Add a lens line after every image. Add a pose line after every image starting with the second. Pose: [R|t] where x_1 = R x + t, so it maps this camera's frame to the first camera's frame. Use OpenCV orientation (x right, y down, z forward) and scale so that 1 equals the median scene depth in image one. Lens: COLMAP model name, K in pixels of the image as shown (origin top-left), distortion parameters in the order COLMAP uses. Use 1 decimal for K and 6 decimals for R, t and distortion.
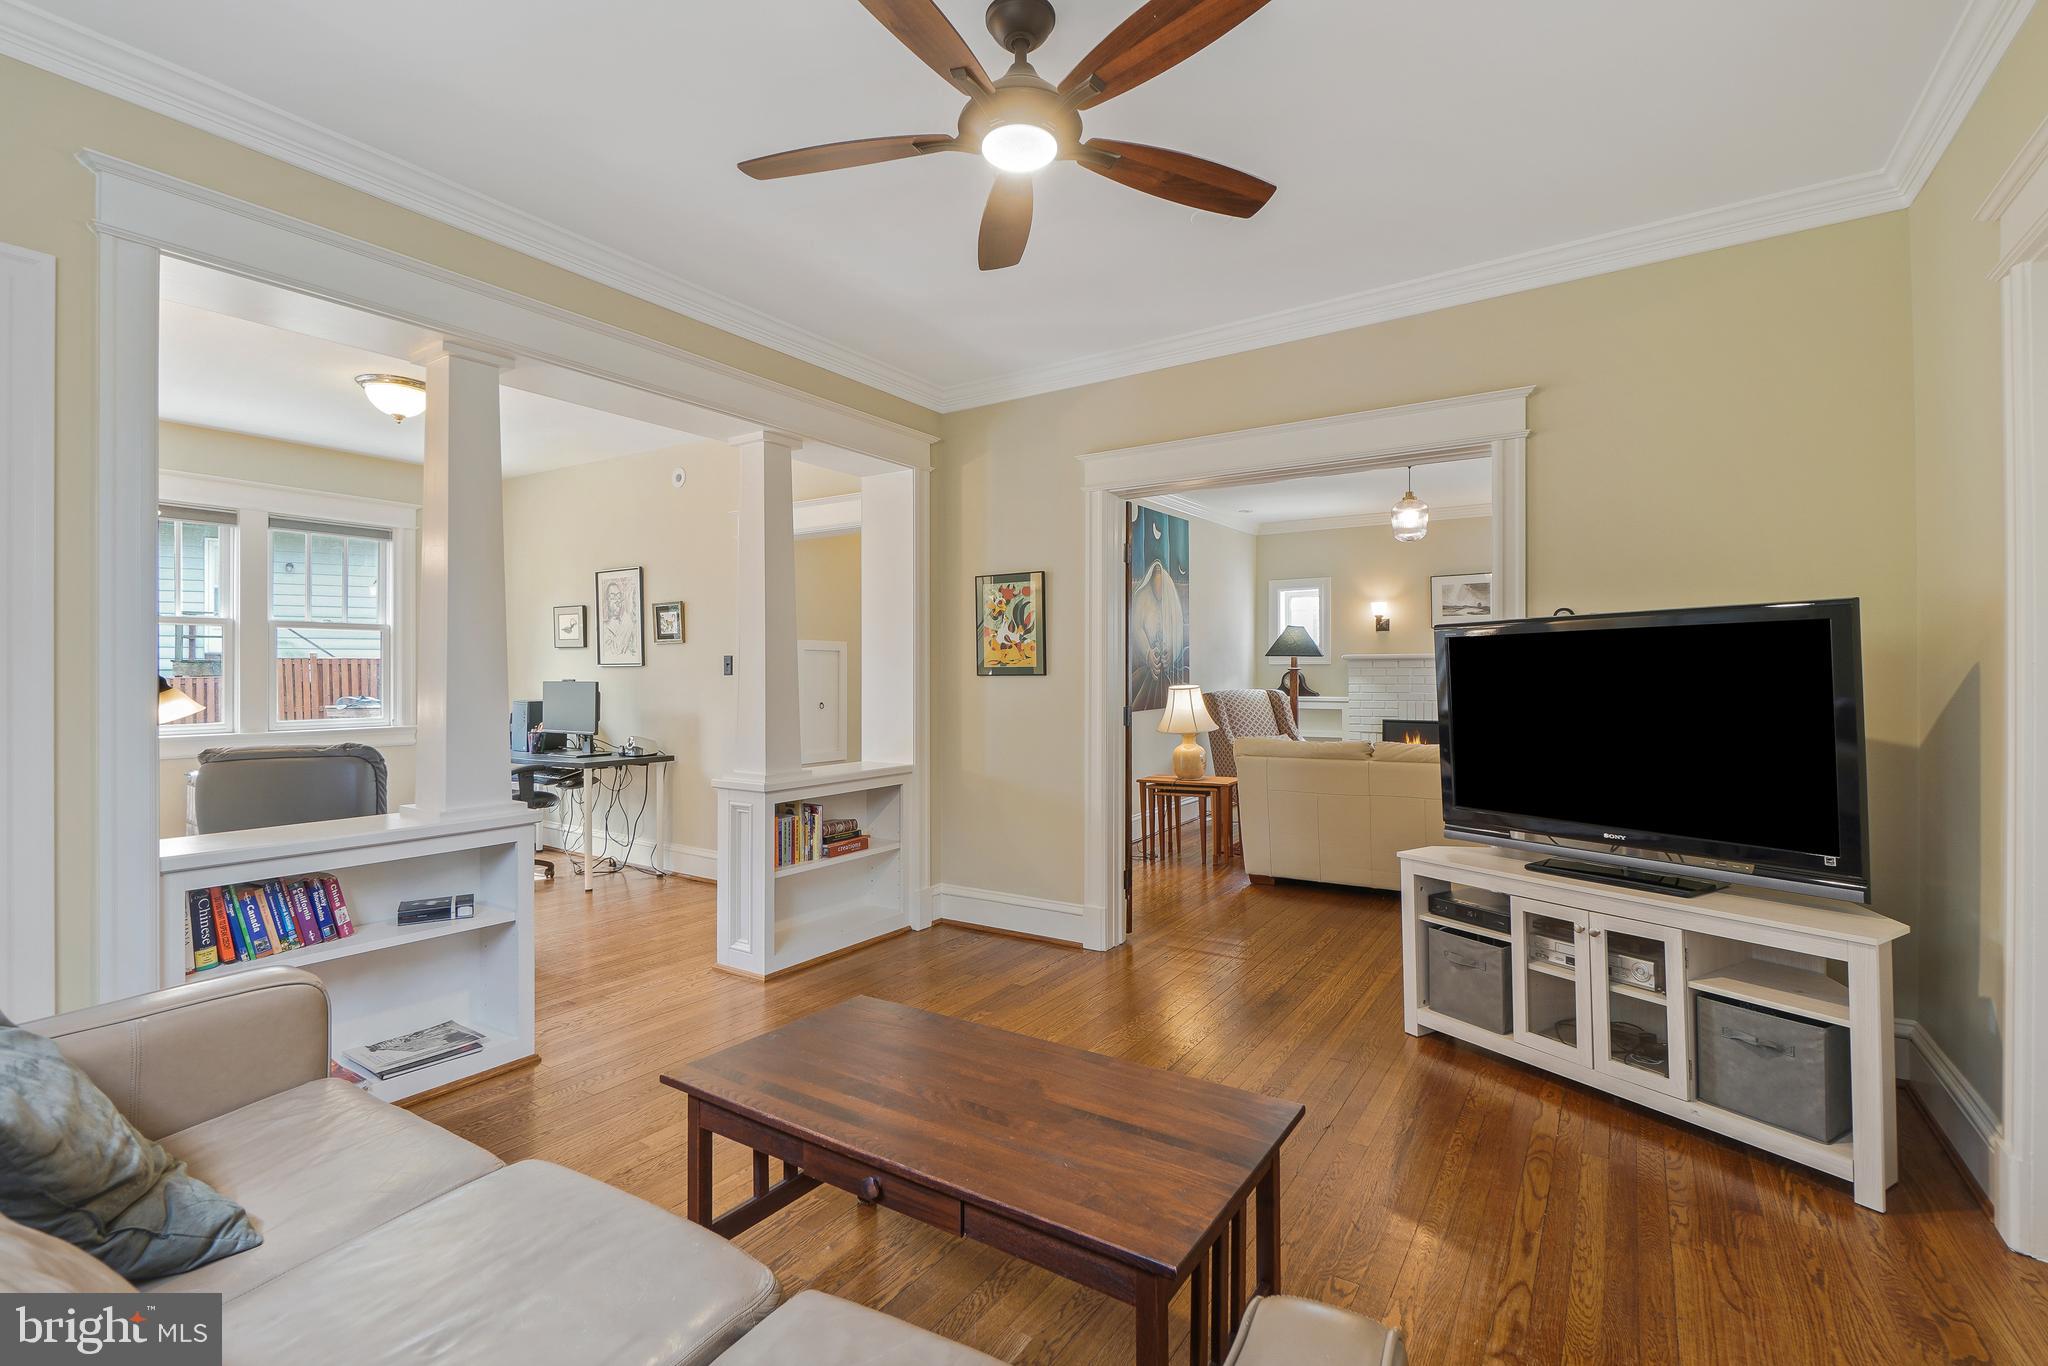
lens RADIAL K [[907.1, 0, 1006.9], [0, 907.1, 670.0], [0, 0, 1]] dist [-0.004245, -0.000594]
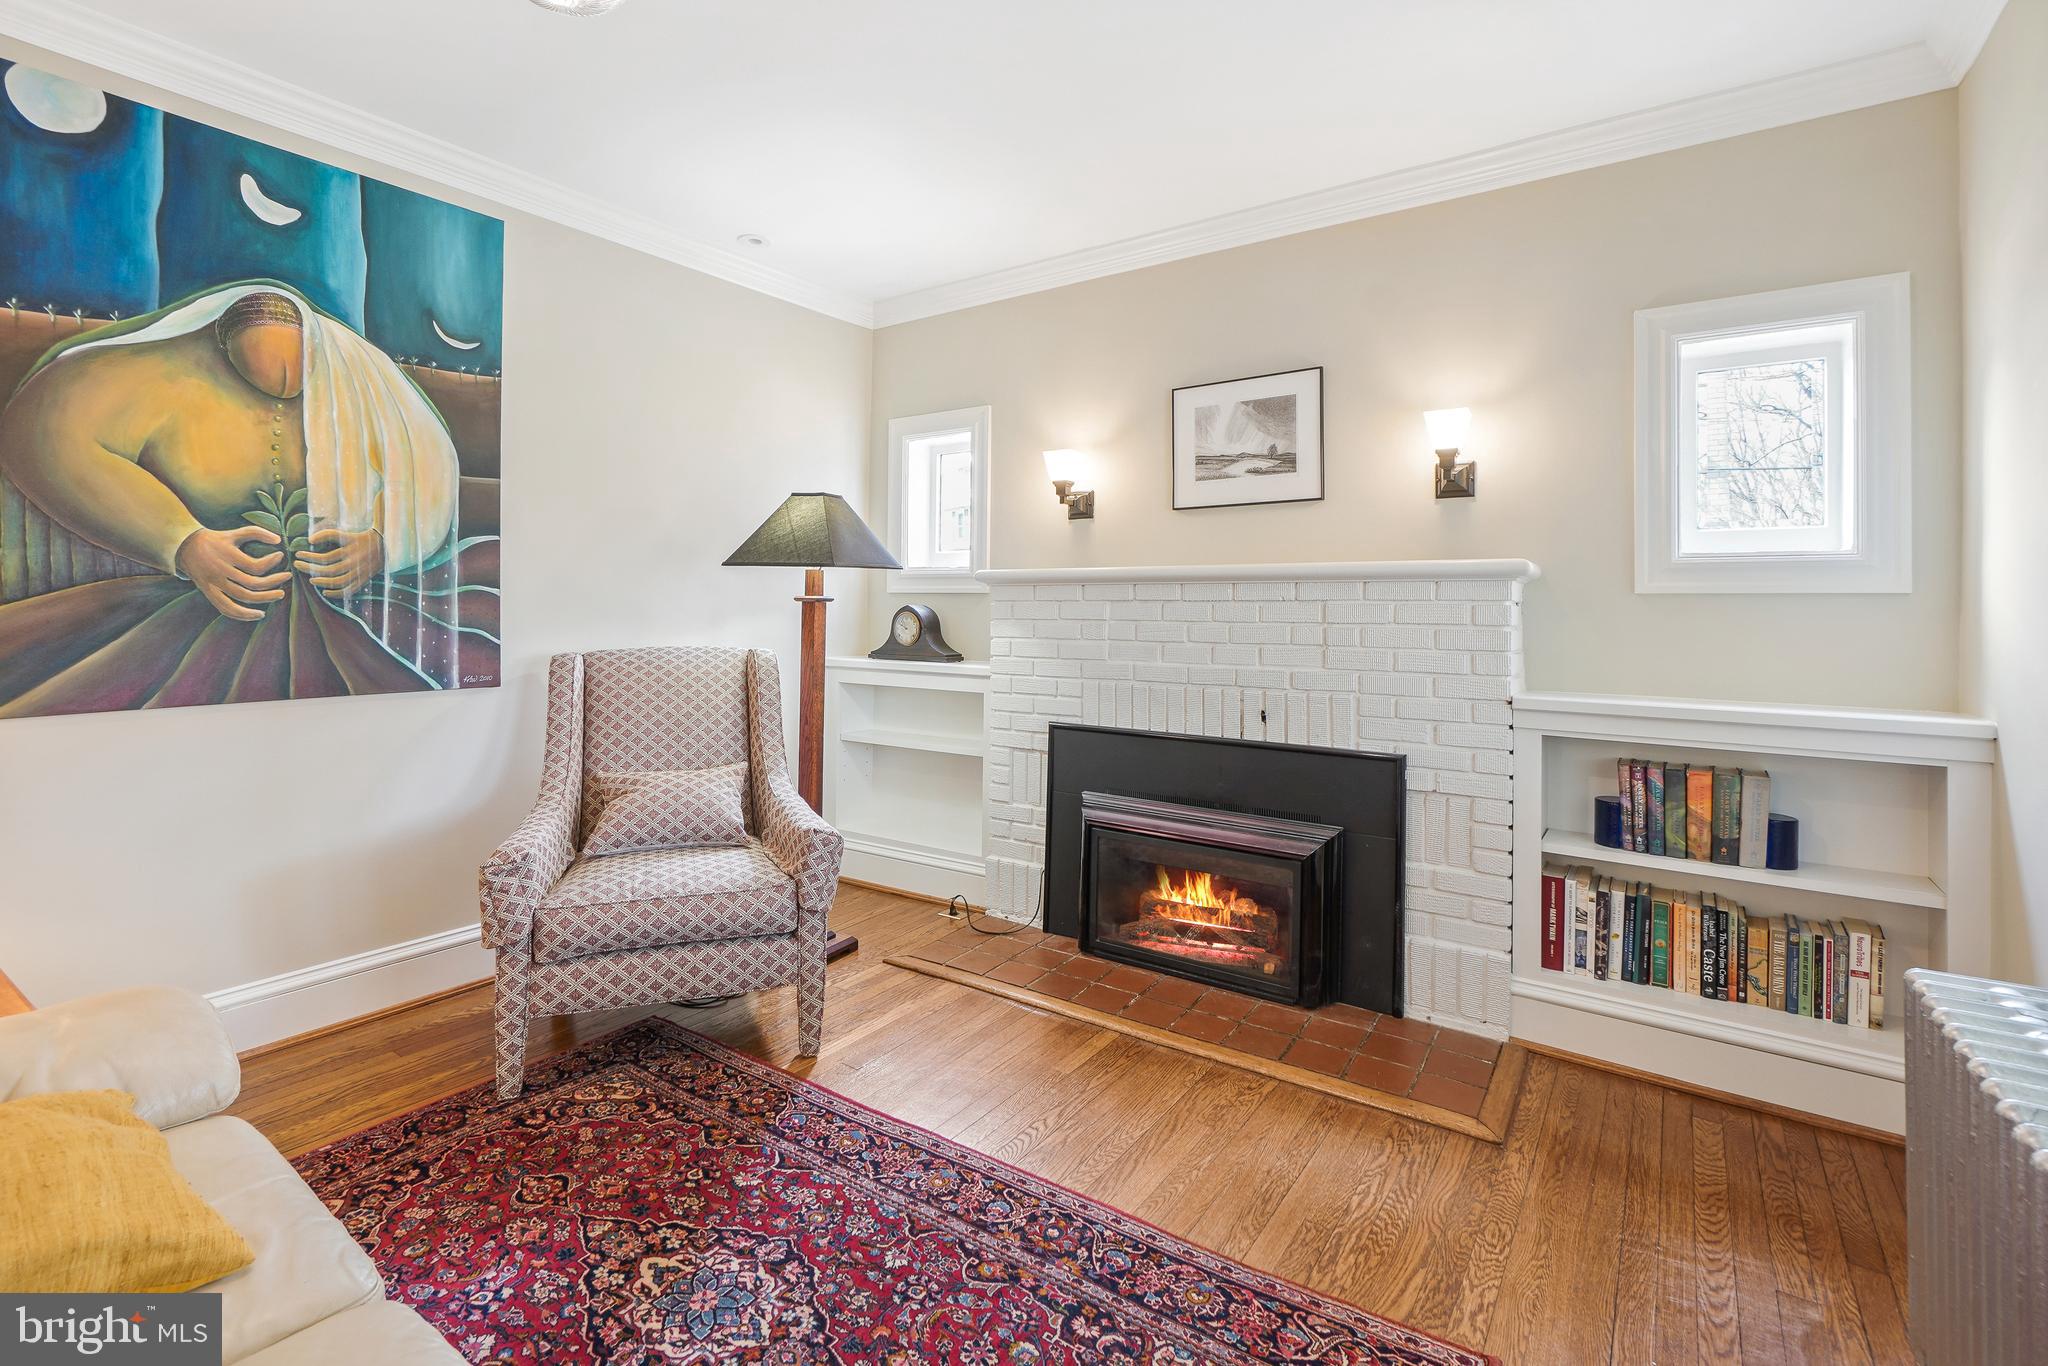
lens RADIAL K [[907.1, 0, 1008.6], [0, 907.1, 604.2], [0, 0, 1]] dist [-0.004245, -0.000594]
pose [[0.999519, 0.011796, -0.028677, 0.414935], [-0.011969, 0.999911, -0.005881, 0.002448], [0.028605, 0.006221, 0.999571, 0.584865]]
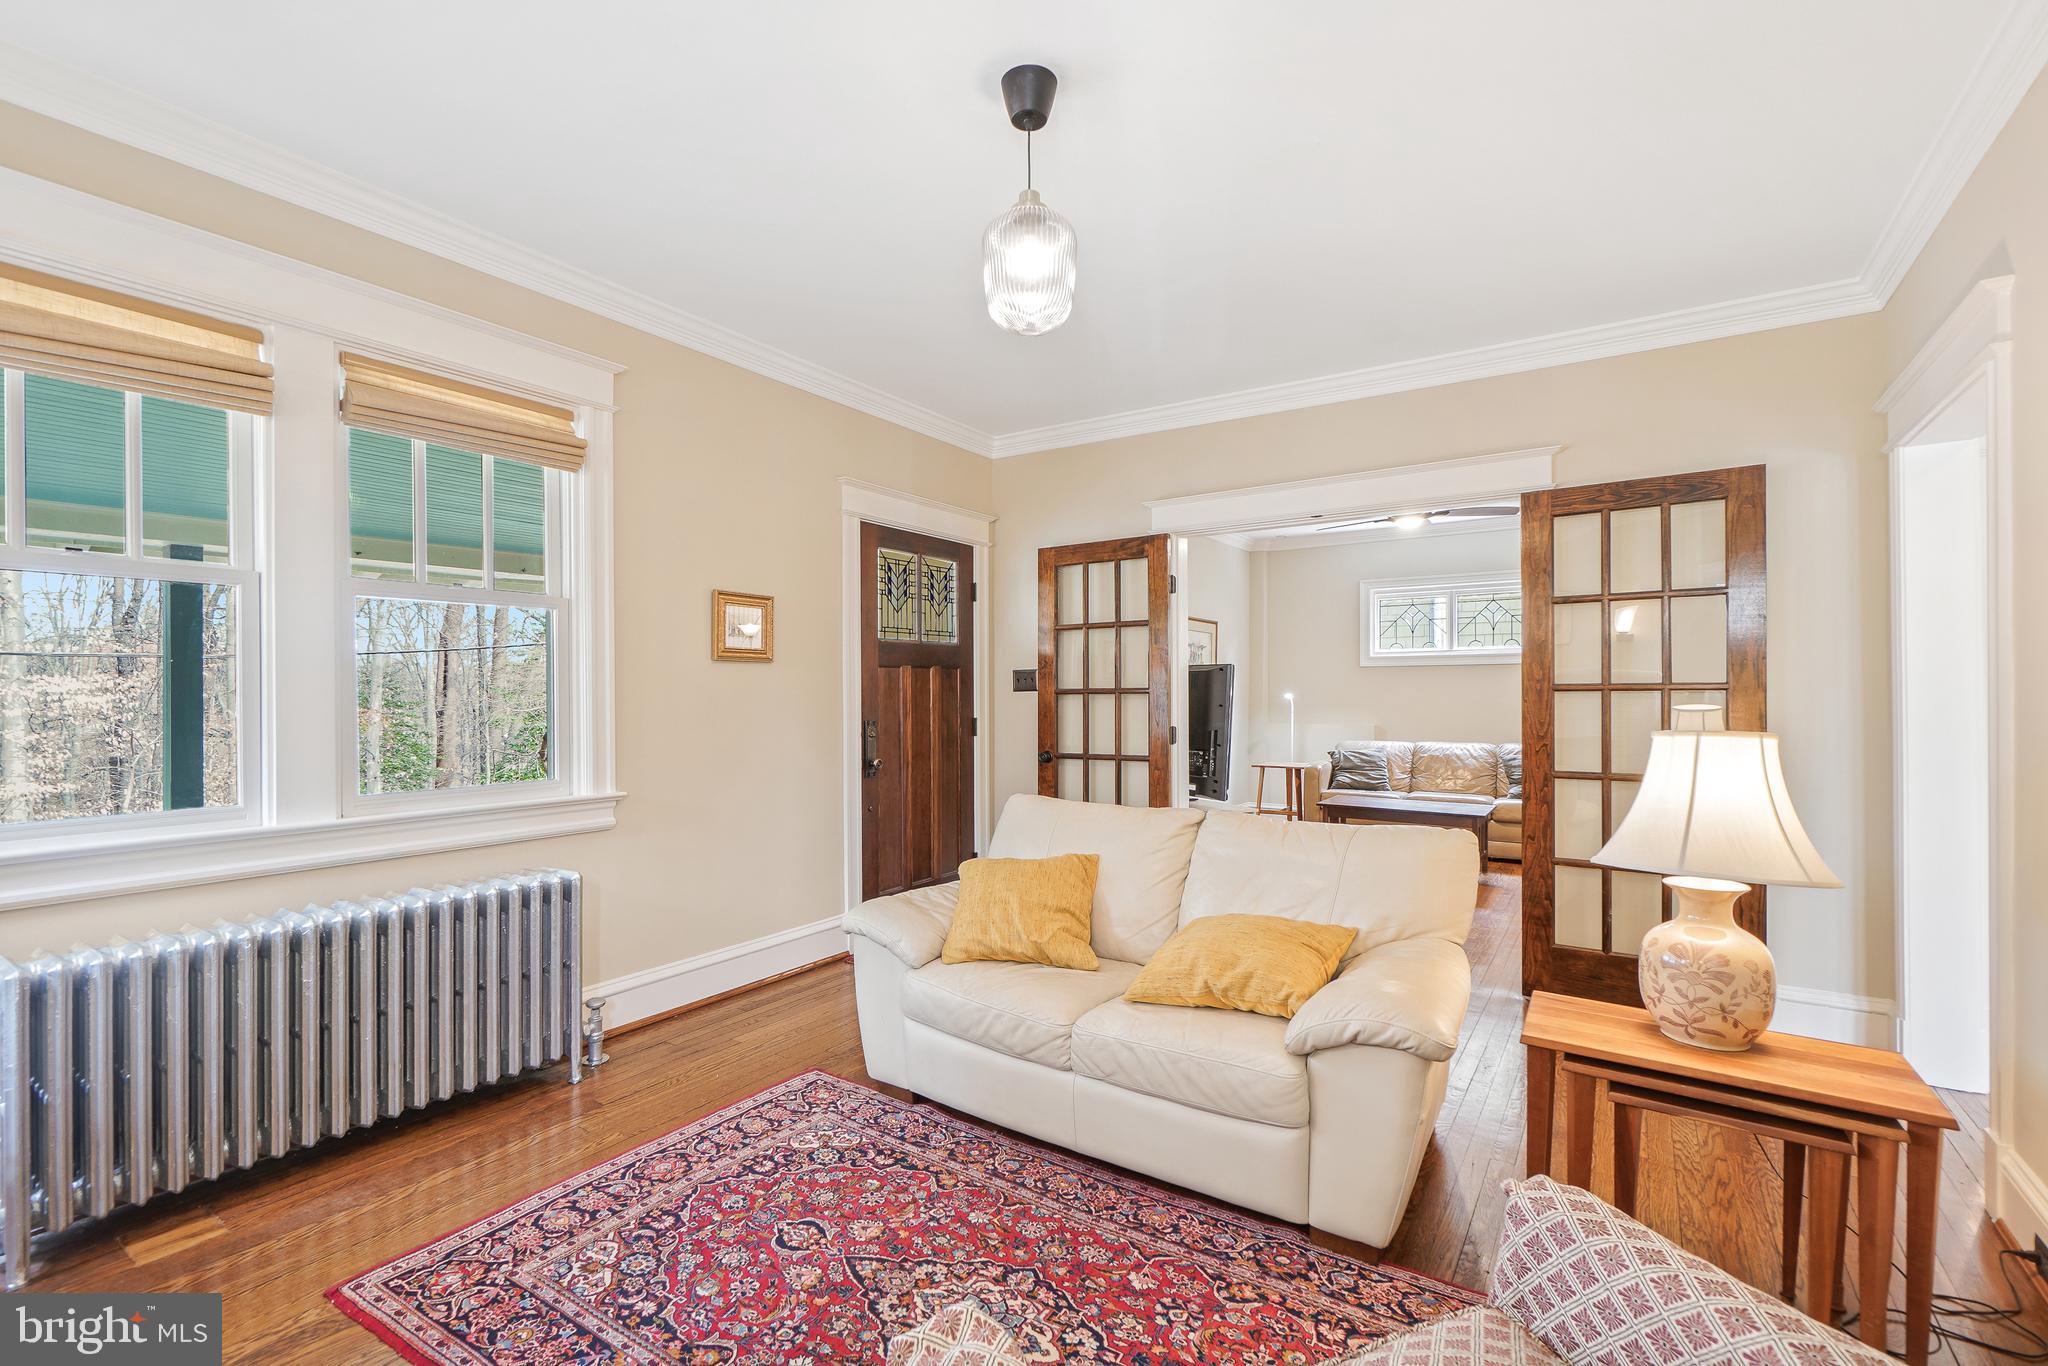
lens RADIAL K [[907.1, 0, 1004.0], [0, 907.1, 685.7], [0, 0, 1]] dist [-0.004245, -0.000594]
pose [[-0.999871, 0.002335, 0.015919, 0.331667], [0.002209, 0.999966, -0.007948, 0.002341], [-0.015937, -0.007911, -0.999842, 1.018004]]
